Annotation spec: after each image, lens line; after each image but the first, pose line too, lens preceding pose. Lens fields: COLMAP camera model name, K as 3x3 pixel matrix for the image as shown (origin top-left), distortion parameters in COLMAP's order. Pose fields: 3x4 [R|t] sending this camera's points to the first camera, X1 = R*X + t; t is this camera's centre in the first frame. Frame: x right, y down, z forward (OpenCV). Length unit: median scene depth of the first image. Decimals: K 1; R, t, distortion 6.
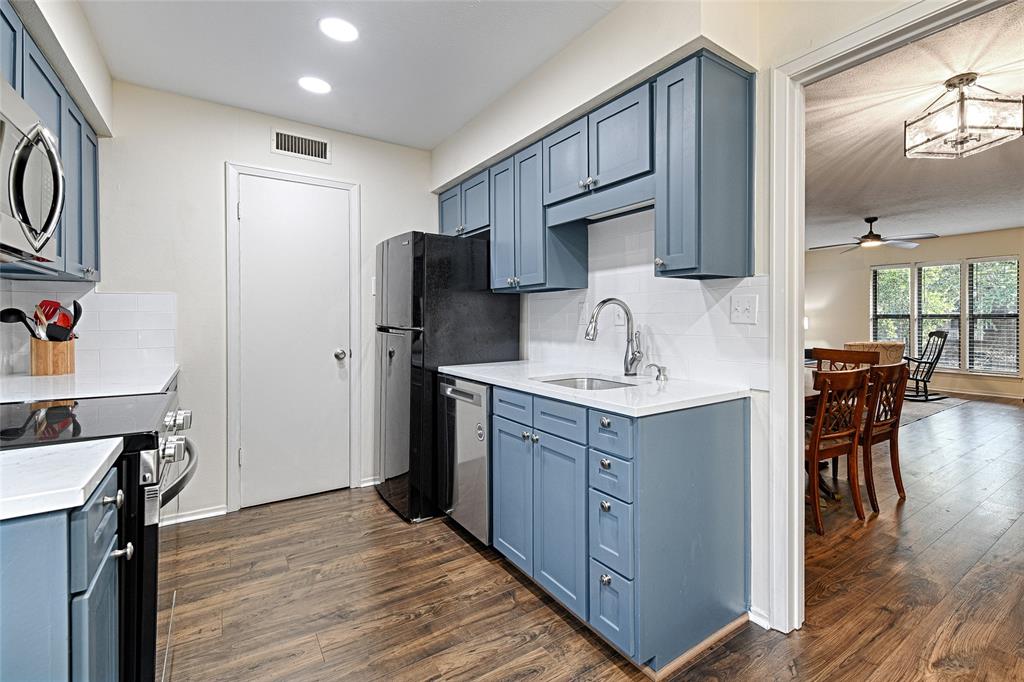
lens RADIAL K [[463.0, 0, 560.2], [0, 463.0, 318.3], [0, 0, 1]] dist [0.003996, -0.000674]
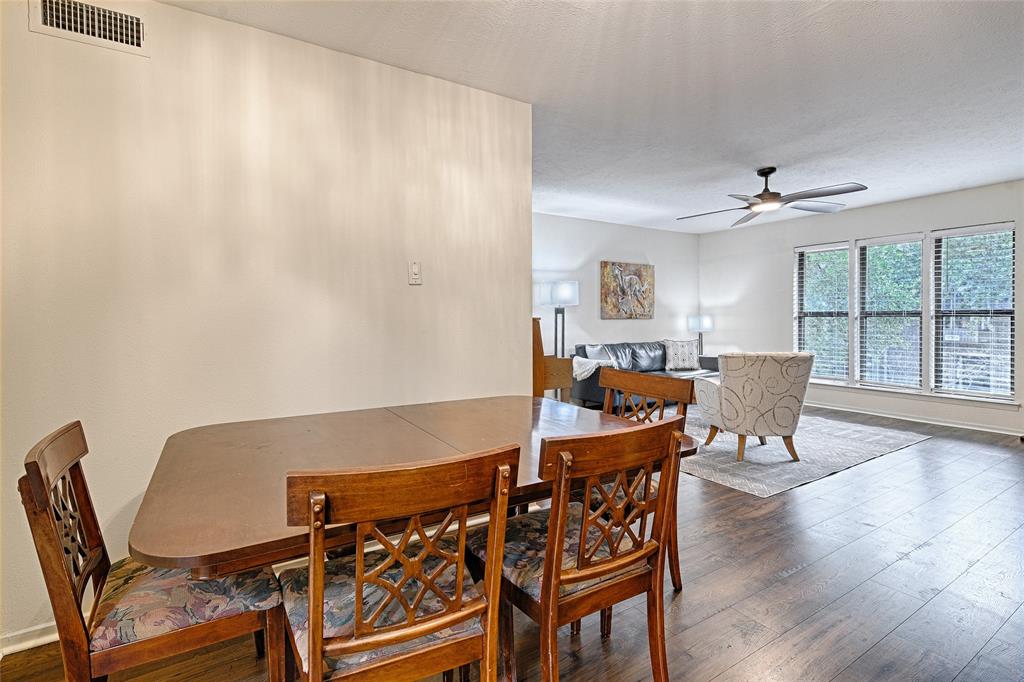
lens RADIAL K [[417.2, 0, 511.0], [0, 417.2, 323.1], [0, 0, 1]] dist [0.008705, -0.000867]
pose [[0.993994, -0.003525, -0.109382, 0.712785], [0.004901, 0.999912, 0.012309, -0.000536], [0.109329, -0.012771, 0.993924, 0.679619]]
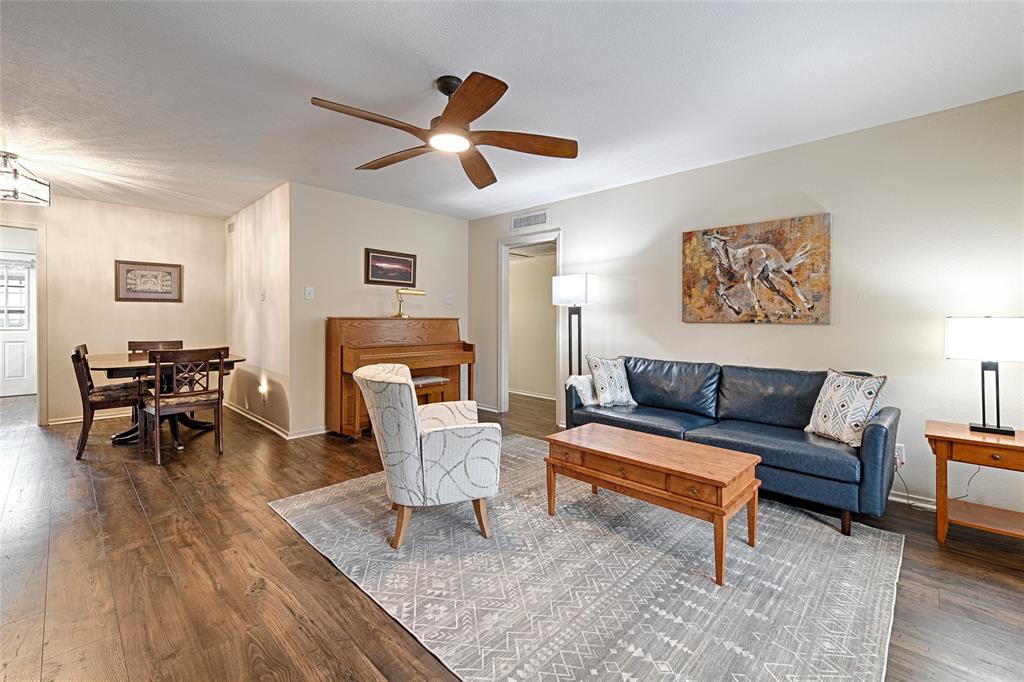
lens RADIAL K [[417.2, 0, 510.7], [0, 417.2, 325.9], [0, 0, 1]] dist [0.008705, -0.000867]
pose [[0.197407, 0.017193, -0.980171, 2.364073], [-0.009963, 0.999830, 0.015532, 0.003046], [0.980271, 0.006700, 0.197544, 2.193668]]
